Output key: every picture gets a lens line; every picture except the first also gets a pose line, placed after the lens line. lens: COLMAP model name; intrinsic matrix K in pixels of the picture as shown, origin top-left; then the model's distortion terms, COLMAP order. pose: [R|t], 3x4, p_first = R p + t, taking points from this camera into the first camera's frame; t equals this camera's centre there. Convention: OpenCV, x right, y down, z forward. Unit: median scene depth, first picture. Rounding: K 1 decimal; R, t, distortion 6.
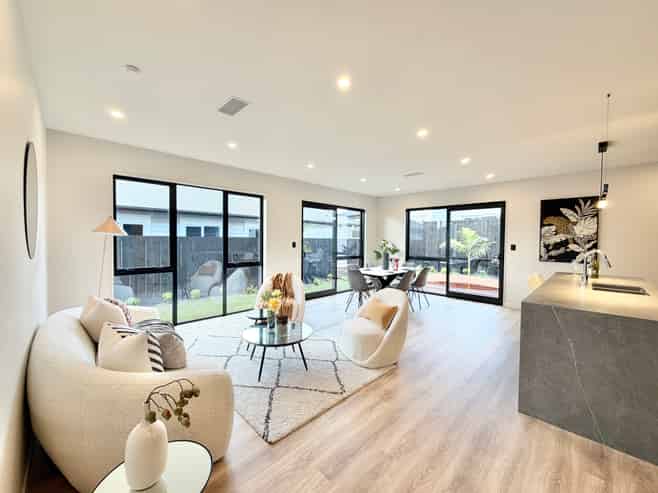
lens RADIAL K [[266.3, 0, 329.0], [0, 266.3, 246.5], [0, 0, 1]] dist [0.000175, -0.000069]
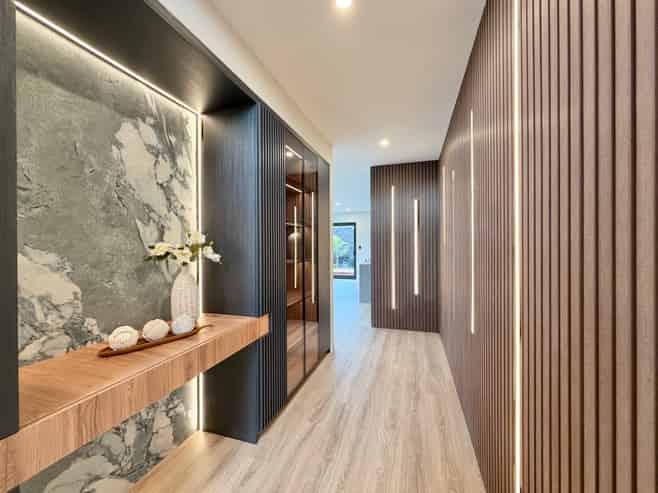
lens RADIAL K [[266.3, 0, 329.0], [0, 266.3, 246.5], [0, 0, 1]] dist [0.000175, -0.000069]
pose [[0.890969, -0.019332, 0.453653, -0.411302], [0.027252, 0.999569, -0.010928, 0.011676], [-0.453246, 0.022100, 0.891111, -0.663735]]
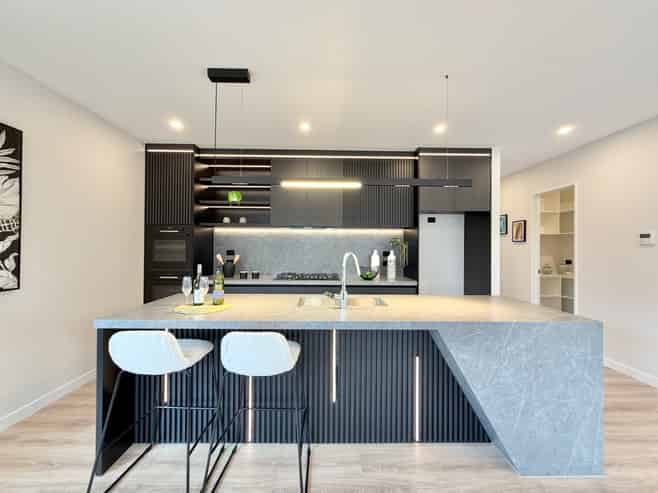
lens RADIAL K [[266.3, 0, 329.0], [0, 266.3, 246.5], [0, 0, 1]] dist [0.000175, -0.000069]
pose [[-0.713483, -0.012041, 0.700569, 0.318279], [0.004015, 0.999766, 0.021272, -0.008637], [-0.700661, 0.017990, -0.713267, 0.866614]]
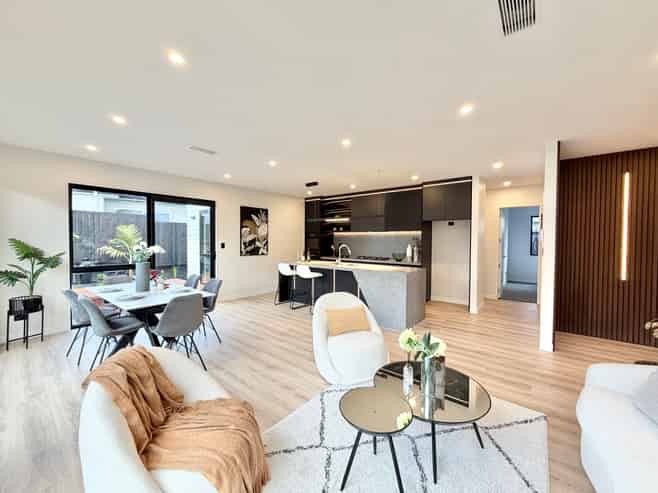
lens RADIAL K [[266.3, 0, 329.0], [0, 266.3, 246.5], [0, 0, 1]] dist [0.000175, -0.000069]
pose [[-0.106709, -0.037934, 0.993566, -0.466722], [0.022550, 0.998923, 0.040560, -0.029273], [-0.994035, 0.026733, -0.105739, 0.739478]]
